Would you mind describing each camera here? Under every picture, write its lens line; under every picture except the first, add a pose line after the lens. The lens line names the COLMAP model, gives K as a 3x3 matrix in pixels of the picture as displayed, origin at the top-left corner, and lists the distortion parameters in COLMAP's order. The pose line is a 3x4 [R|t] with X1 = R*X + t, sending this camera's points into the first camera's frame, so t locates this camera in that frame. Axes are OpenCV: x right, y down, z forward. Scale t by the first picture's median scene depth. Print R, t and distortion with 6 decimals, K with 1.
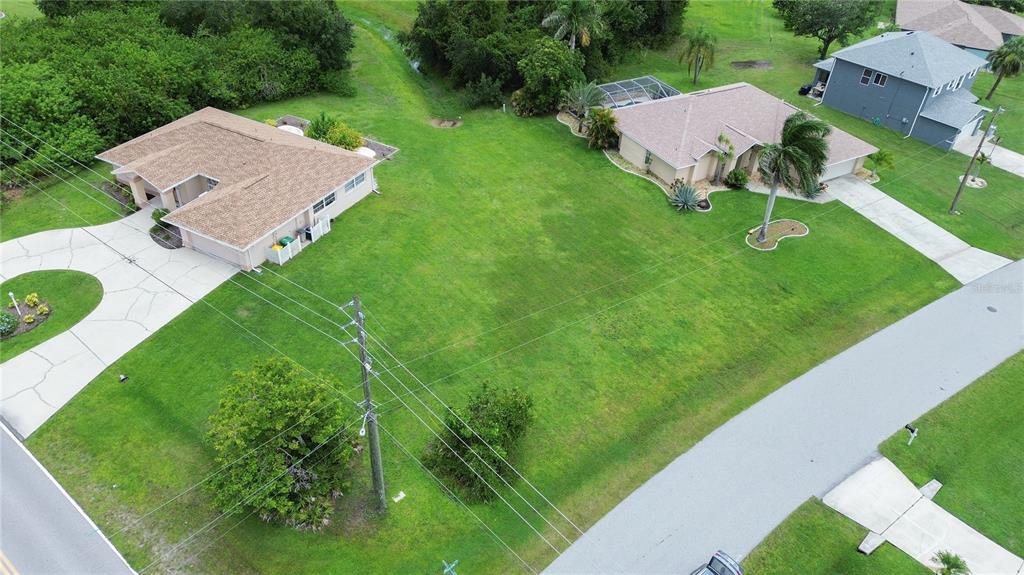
lens RADIAL K [[721.3, 0, 509.4], [0, 721.3, 286.2], [0, 0, 1]] dist [0.077189, -0.075626]
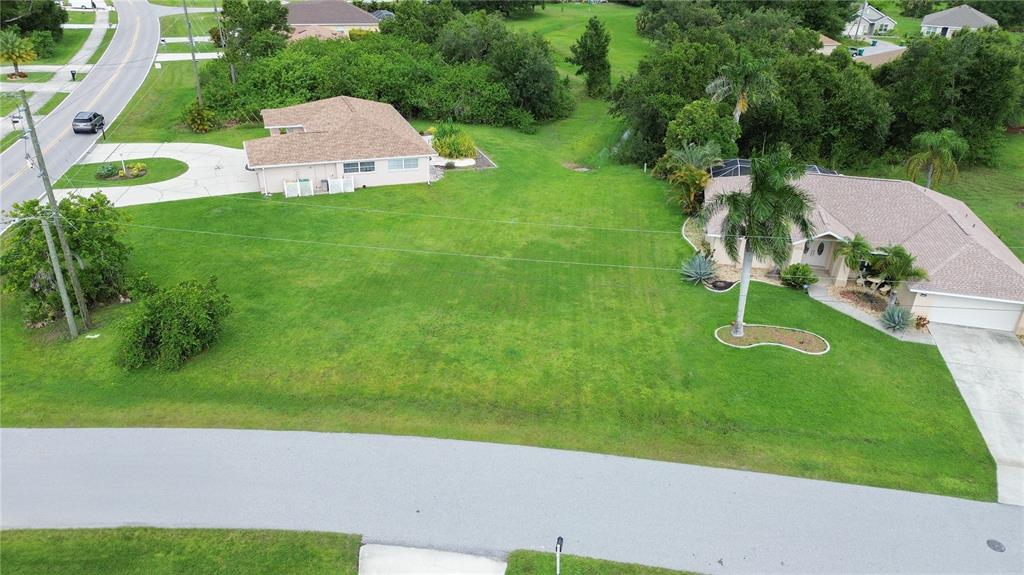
lens RADIAL K [[721.3, 0, 509.4], [0, 721.3, 286.2], [0, 0, 1]] dist [0.077189, -0.075626]
pose [[0.748746, 0.280661, -0.600507, 0.583548], [-0.401180, 0.913047, -0.073480, 0.036385], [0.527669, 0.295929, 0.796236, 0.281340]]
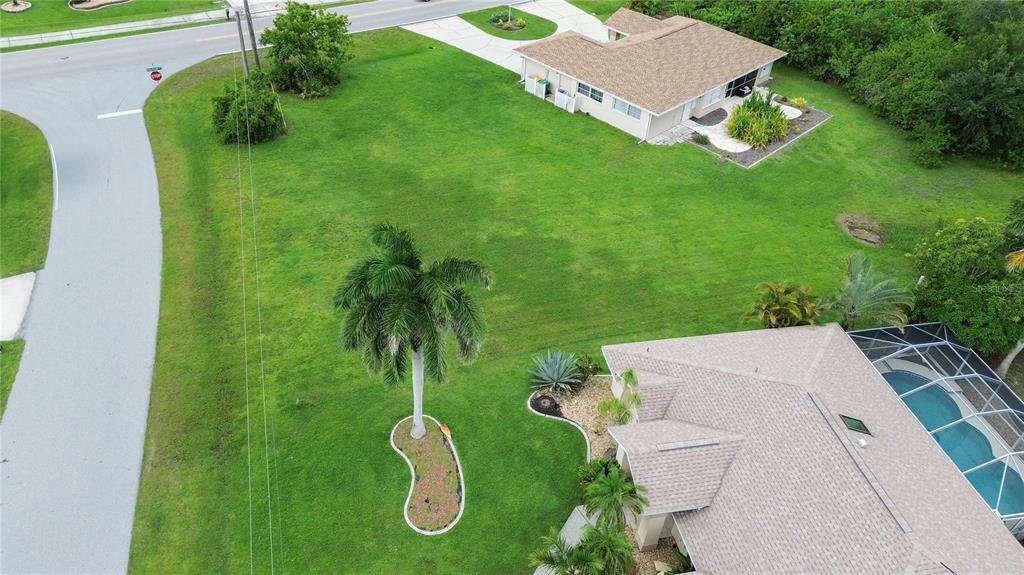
lens RADIAL K [[721.3, 0, 509.4], [0, 721.3, 286.2], [0, 0, 1]] dist [0.077189, -0.075626]
pose [[-0.306041, 0.553979, -0.774239, 0.680623], [-0.629706, 0.492149, 0.601049, -0.491597], [0.714009, 0.671489, 0.198226, 0.841580]]
